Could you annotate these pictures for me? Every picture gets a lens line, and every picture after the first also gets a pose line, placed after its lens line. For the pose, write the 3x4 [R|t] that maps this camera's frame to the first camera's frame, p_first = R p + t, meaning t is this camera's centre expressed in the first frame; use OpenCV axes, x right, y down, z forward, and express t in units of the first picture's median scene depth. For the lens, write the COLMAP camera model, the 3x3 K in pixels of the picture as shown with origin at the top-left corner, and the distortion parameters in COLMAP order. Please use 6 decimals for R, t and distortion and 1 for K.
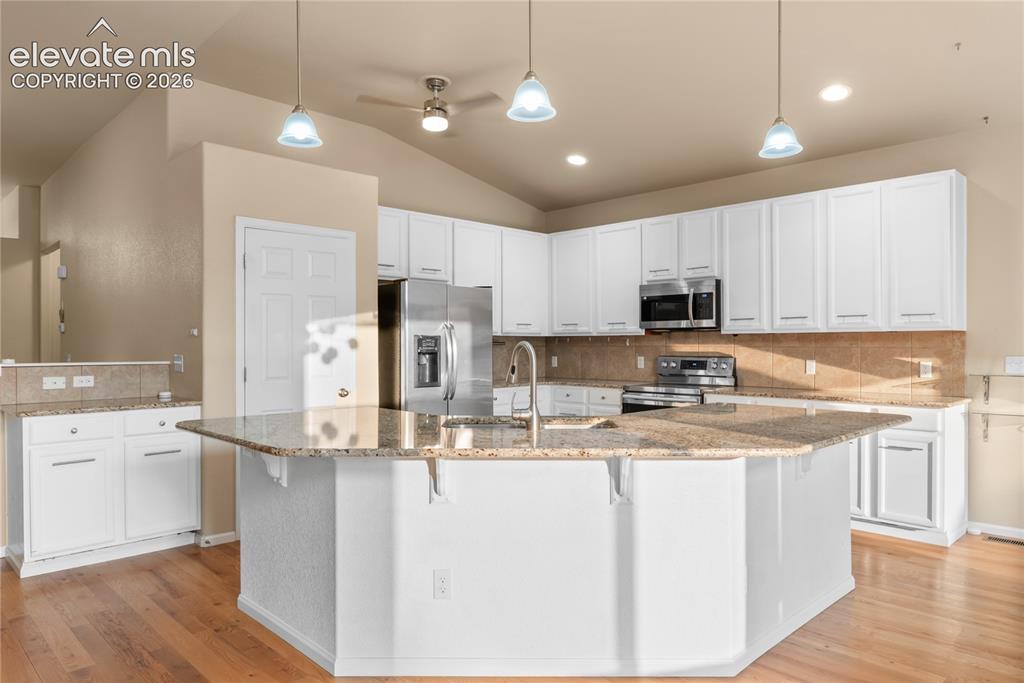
lens RADIAL K [[678.2, 0, 528.1], [0, 678.2, 333.6], [0, 0, 1]] dist [-0.007227, 0.003290]
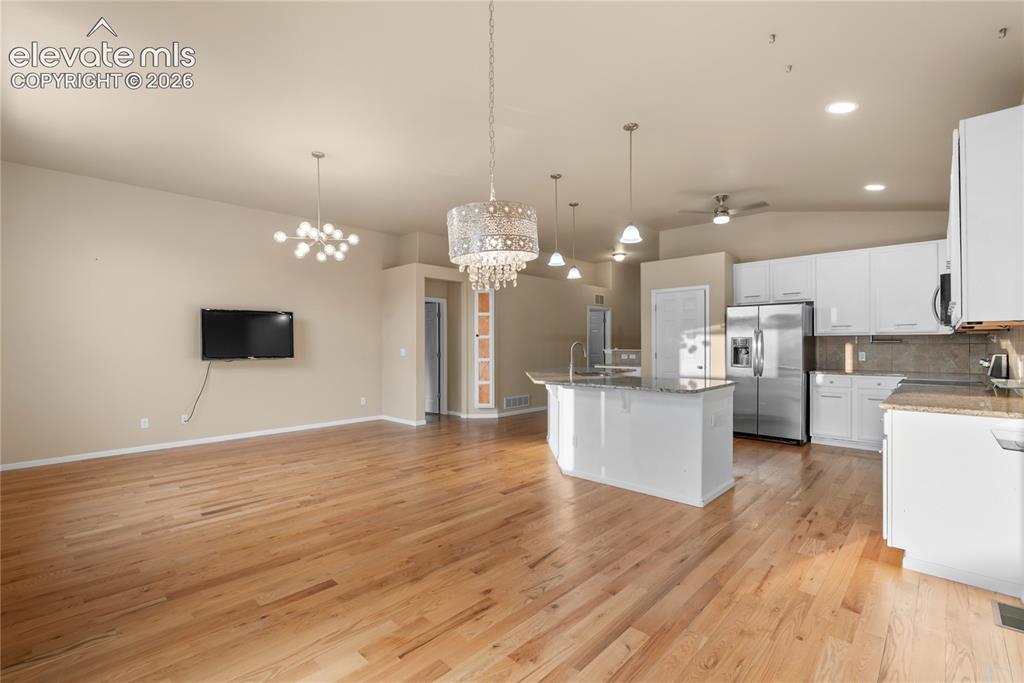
lens RADIAL K [[455.1, 0, 511.4], [0, 455.1, 342.4], [0, 0, 1]] dist [-0.005946, -0.000853]
pose [[0.012548, -0.004545, -0.999911, 1.071544], [0.021246, 0.999765, -0.004277, 0.009379], [0.999696, -0.021191, 0.012641, 0.425831]]
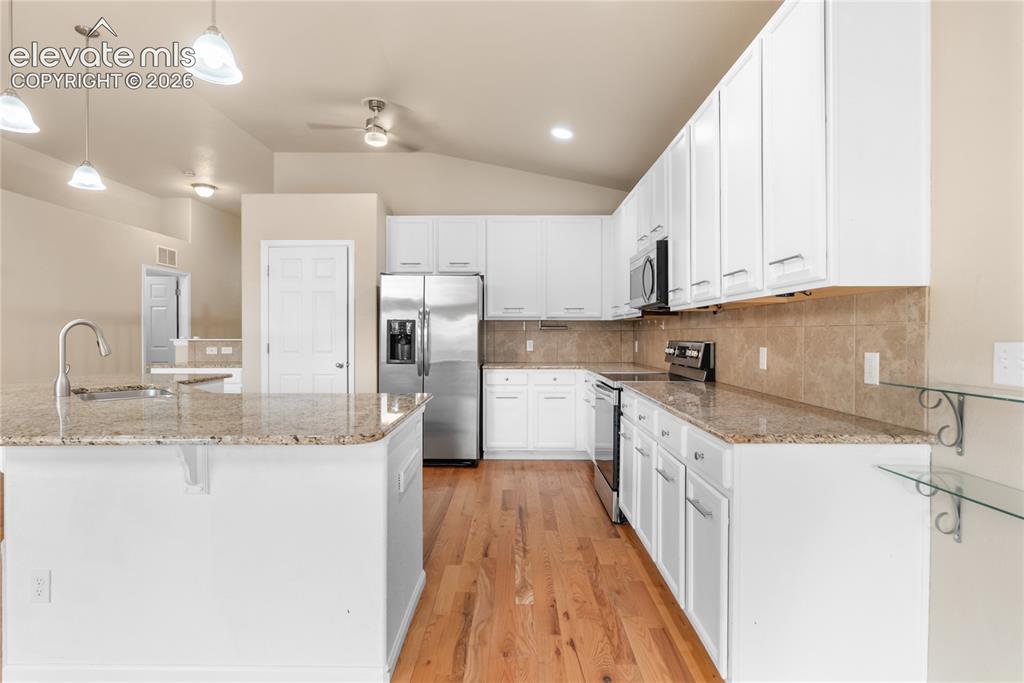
lens RADIAL K [[508.9, 0, 514.8], [0, 508.9, 338.9], [0, 0, 1]] dist [-0.006973, -0.000794]
pose [[0.703969, 0.007909, -0.710187, 0.664918], [0.012073, 0.999660, 0.023101, 0.019376], [0.710128, -0.024837, 0.703634, 0.550074]]
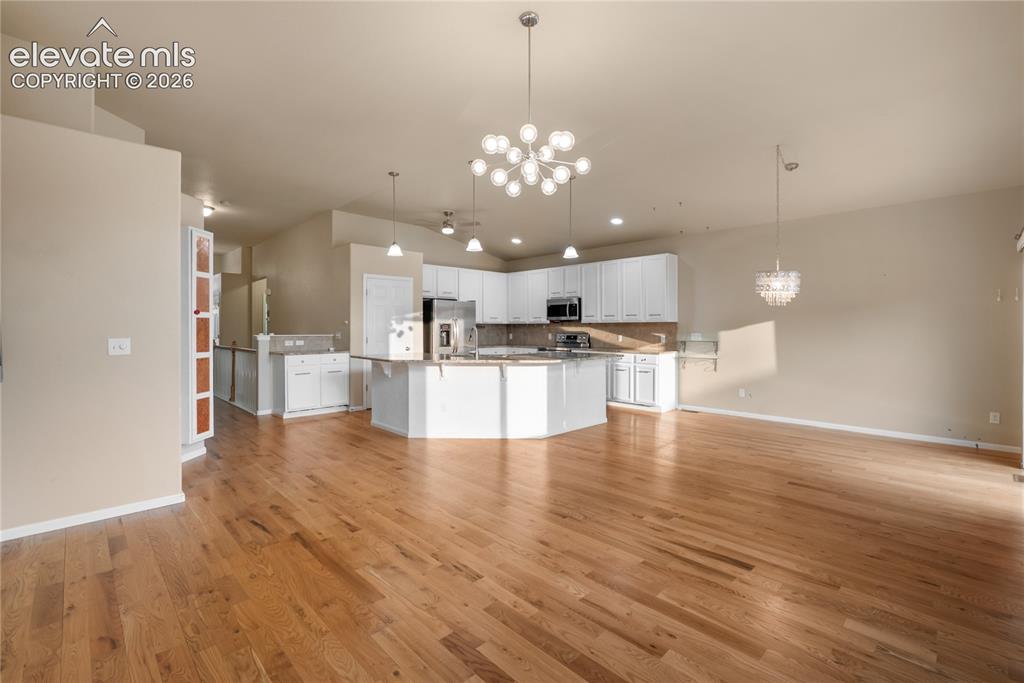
lens RADIAL K [[455.1, 0, 522.7], [0, 455.1, 325.2], [0, 0, 1]] dist [-0.005946, -0.000853]
pose [[0.999993, 0.001633, -0.003325, 0.120901], [-0.001598, 0.999945, 0.010401, -0.008402], [0.003342, -0.010395, 0.999940, -0.536463]]
